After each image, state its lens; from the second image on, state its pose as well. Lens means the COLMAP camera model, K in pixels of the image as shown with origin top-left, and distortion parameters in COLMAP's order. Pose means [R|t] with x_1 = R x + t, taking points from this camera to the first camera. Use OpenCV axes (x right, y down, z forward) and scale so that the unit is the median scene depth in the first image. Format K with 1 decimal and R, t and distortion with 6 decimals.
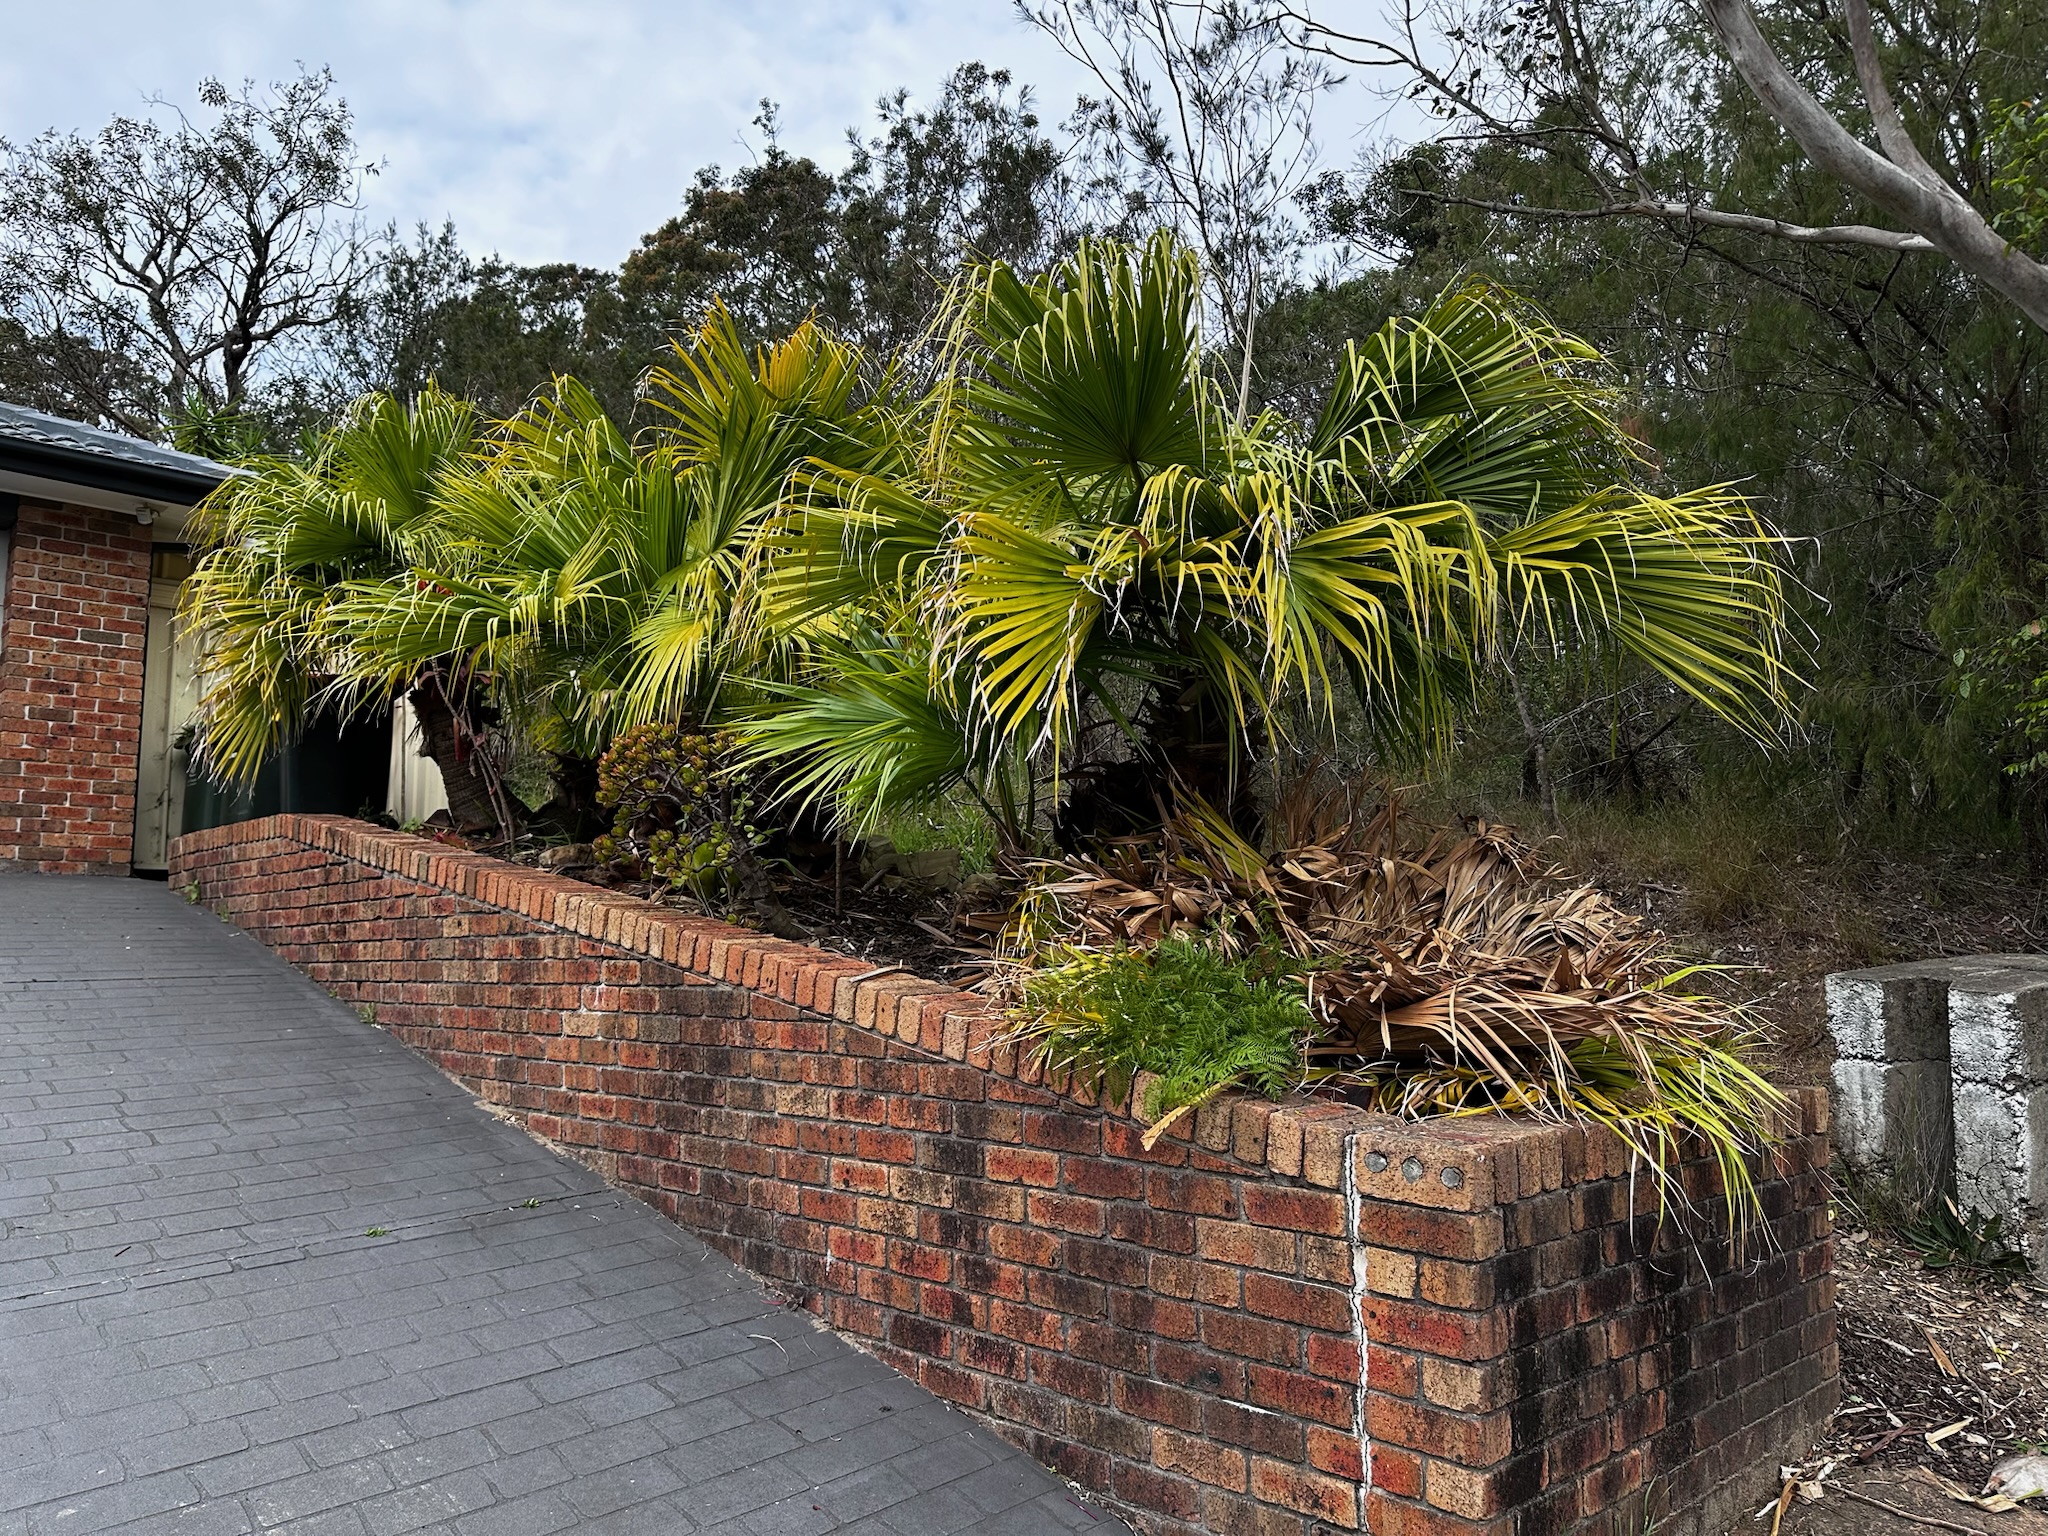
lens RADIAL K [[1355.3, 0, 946.9], [0, 1355.3, 702.4], [0, 0, 1]] dist [0.066017, -0.061650]
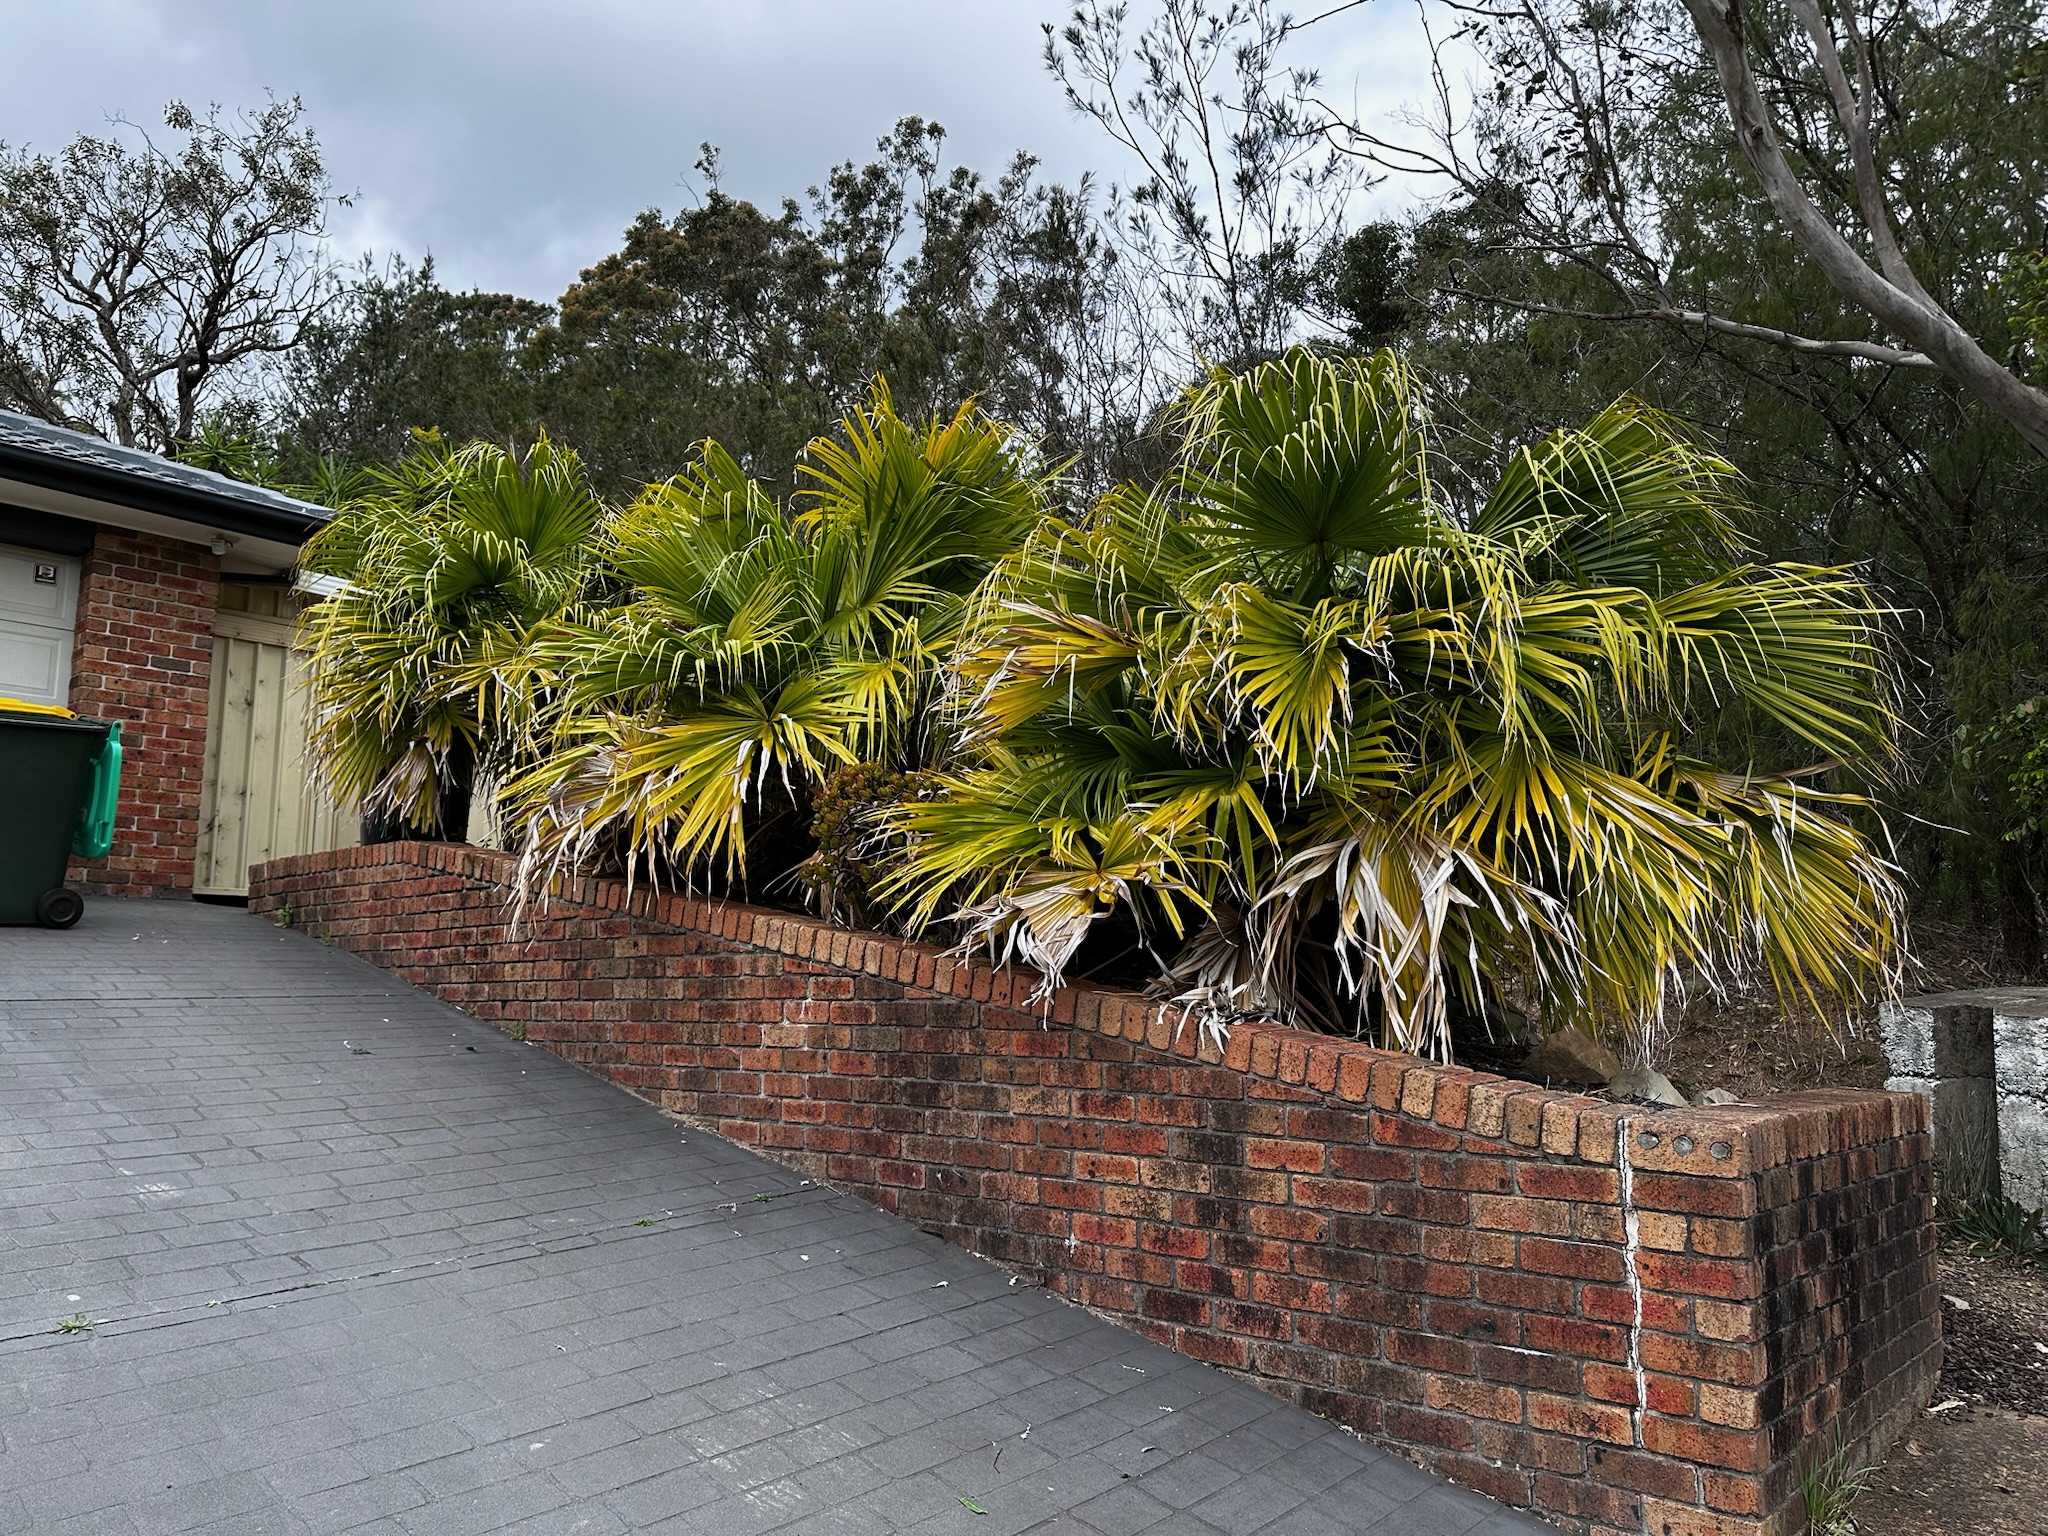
lens RADIAL K [[1355.3, 0, 946.9], [0, 1355.3, 702.4], [0, 0, 1]] dist [0.066017, -0.061650]
pose [[0.997786, 0.022905, 0.062442, -0.231466], [-0.021005, 0.999301, -0.030909, 0.000528], [-0.063107, 0.029529, 0.997570, -0.108235]]
